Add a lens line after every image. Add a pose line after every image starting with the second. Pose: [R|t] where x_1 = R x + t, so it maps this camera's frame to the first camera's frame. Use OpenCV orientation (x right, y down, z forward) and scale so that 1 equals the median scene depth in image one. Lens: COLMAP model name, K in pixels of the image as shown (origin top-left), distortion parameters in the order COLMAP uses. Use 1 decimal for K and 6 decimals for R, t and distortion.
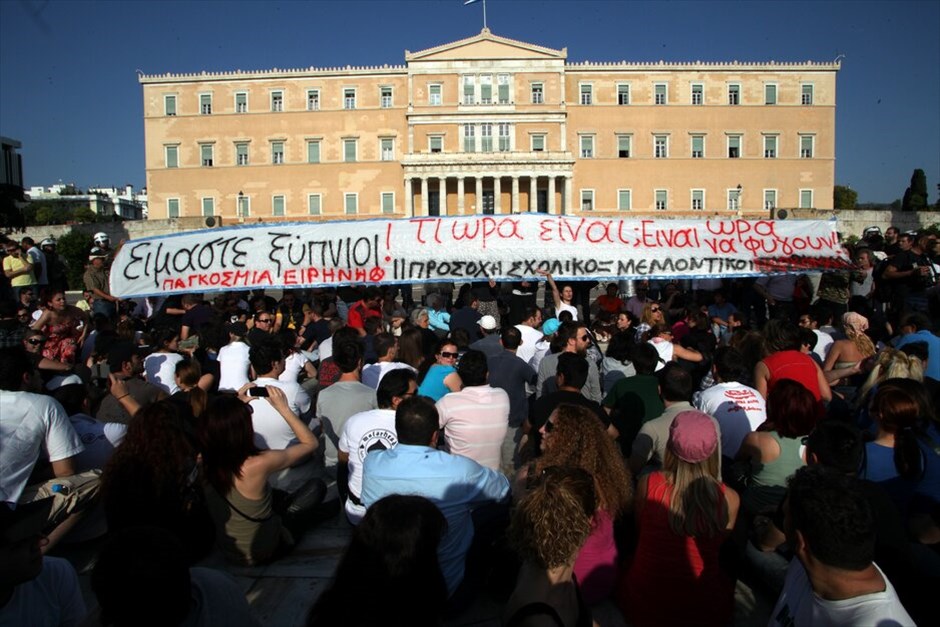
lens RADIAL K [[544.0, 0, 470.0], [0, 544.0, 313.5], [0, 0, 1]] dist [-0.100118, 0.055624]
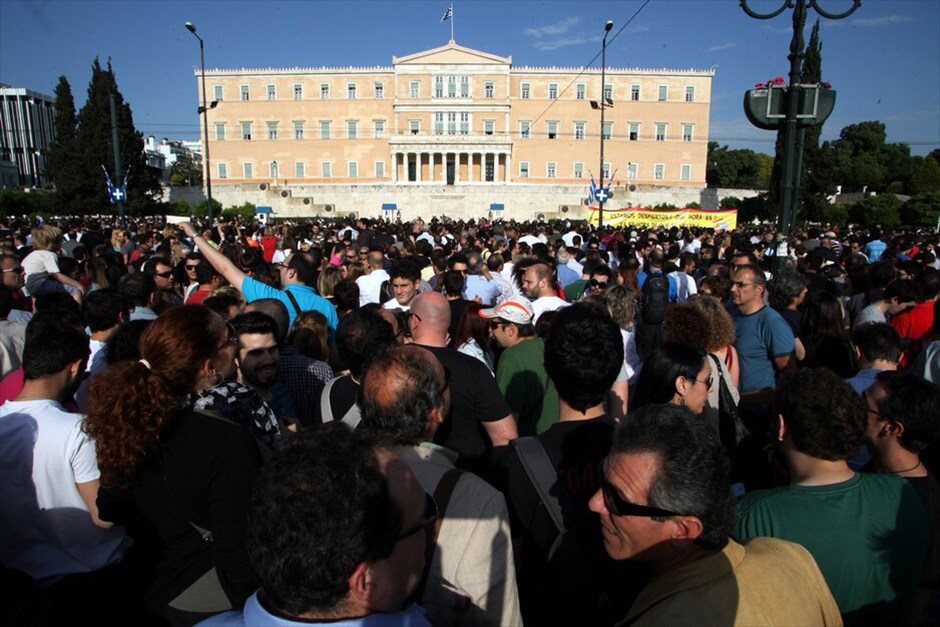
lens RADIAL K [[544.0, 0, 470.0], [0, 544.0, 313.5], [0, 0, 1]] dist [-0.100118, 0.055624]
pose [[0.999804, 0.017343, 0.009555, 0.073235], [-0.018202, 0.994948, 0.098724, 0.021789], [-0.007795, -0.098878, 0.995069, -0.413471]]
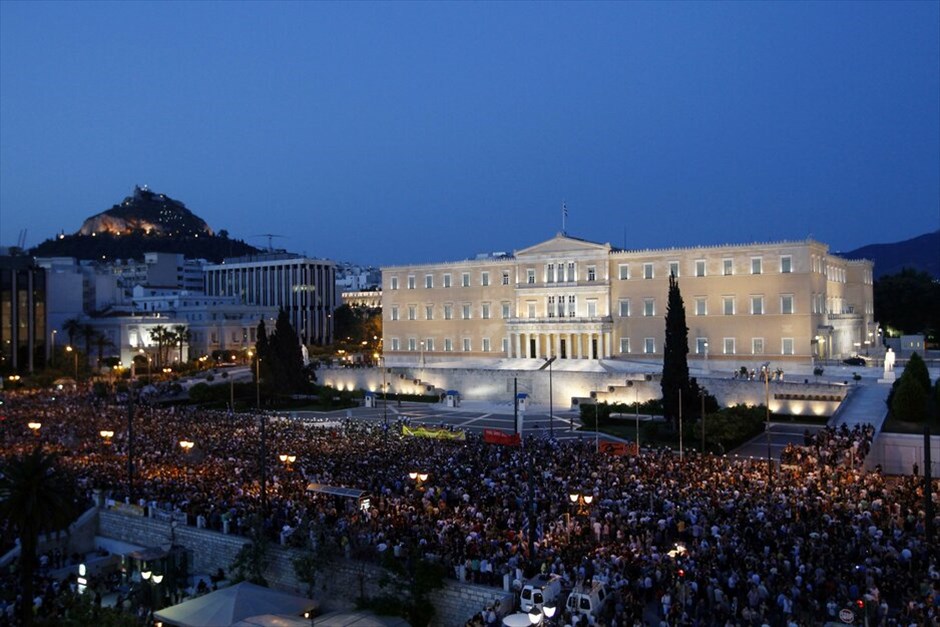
lens RADIAL K [[839.6, 0, 470.0], [0, 839.6, 313.5], [0, 0, 1]] dist [0.004136, -0.098180]
pose [[0.839059, -0.002050, -0.544037, 1.112104], [-0.037241, 0.997431, -0.061195, -0.145685], [0.542765, 0.071607, 0.836827, -1.130674]]
